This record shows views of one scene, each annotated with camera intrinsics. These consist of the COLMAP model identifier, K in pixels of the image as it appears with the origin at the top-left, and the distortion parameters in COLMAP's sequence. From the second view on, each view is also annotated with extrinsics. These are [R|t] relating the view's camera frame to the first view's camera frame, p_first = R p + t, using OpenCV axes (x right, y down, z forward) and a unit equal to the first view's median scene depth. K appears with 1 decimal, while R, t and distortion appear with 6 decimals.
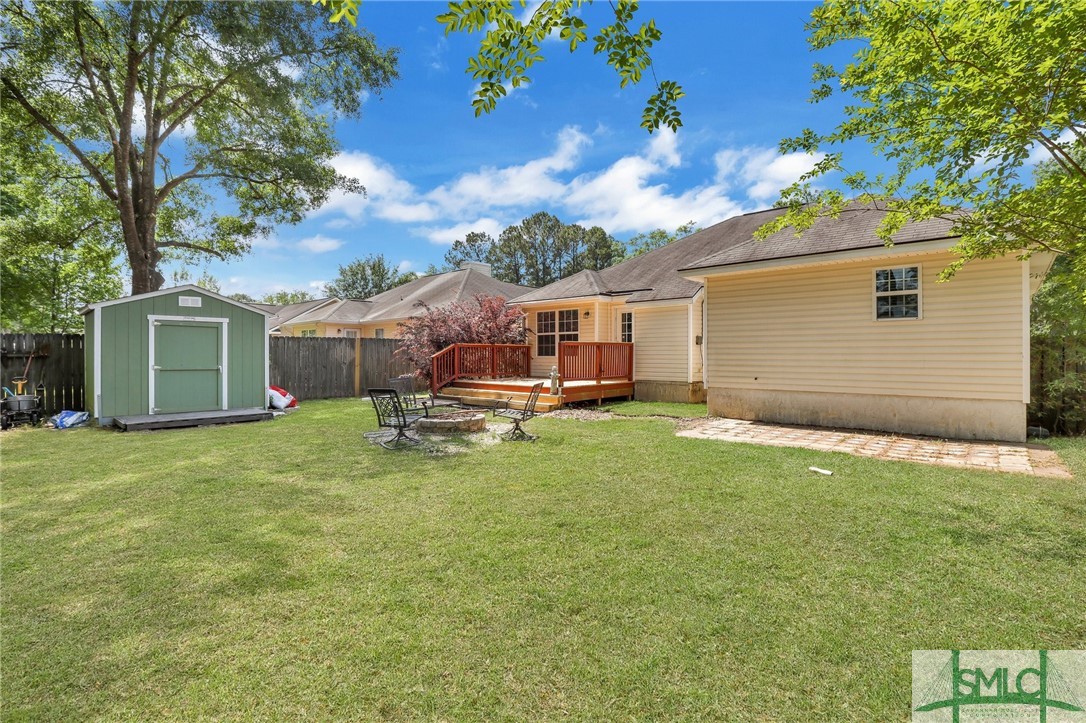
lens RADIAL K [[509.7, 0, 542.9], [0, 509.7, 358.1], [0, 0, 1]] dist [-0.029246, 0.002909]
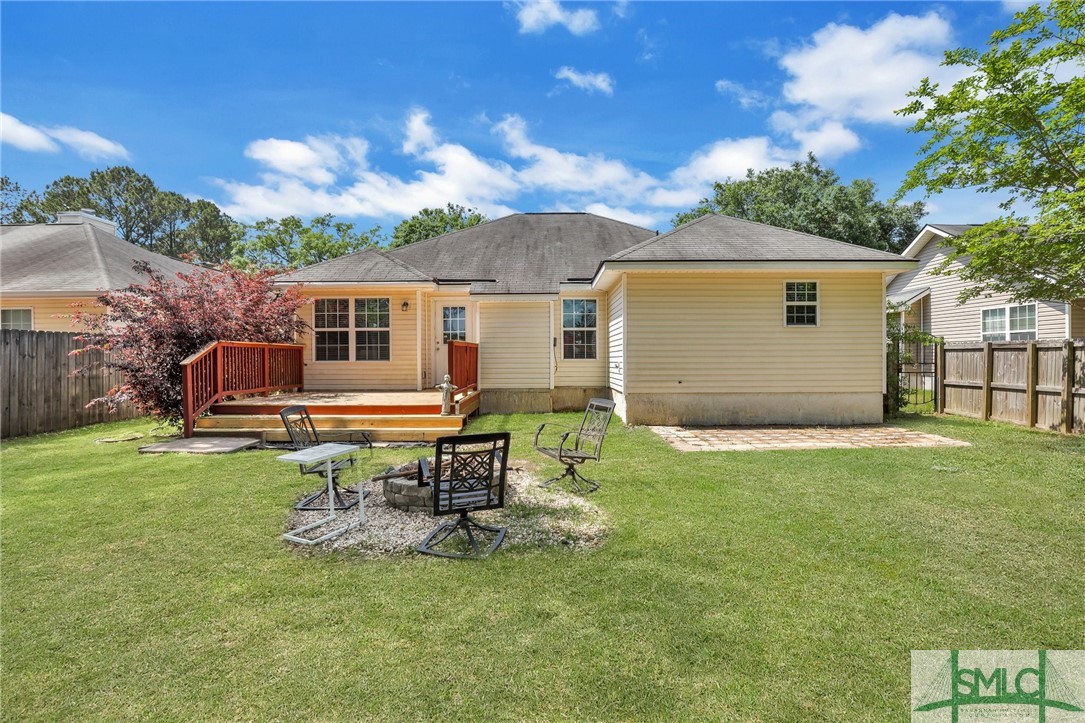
lens RADIAL K [[509.3, 0, 541.1], [0, 509.3, 362.2], [0, 0, 1]] dist [-0.029246, 0.002909]
pose [[0.735599, -0.010937, 0.677329, -0.329284], [0.009018, 0.999939, 0.006352, -0.004844], [-0.677357, 0.001436, 0.735653, 0.352067]]
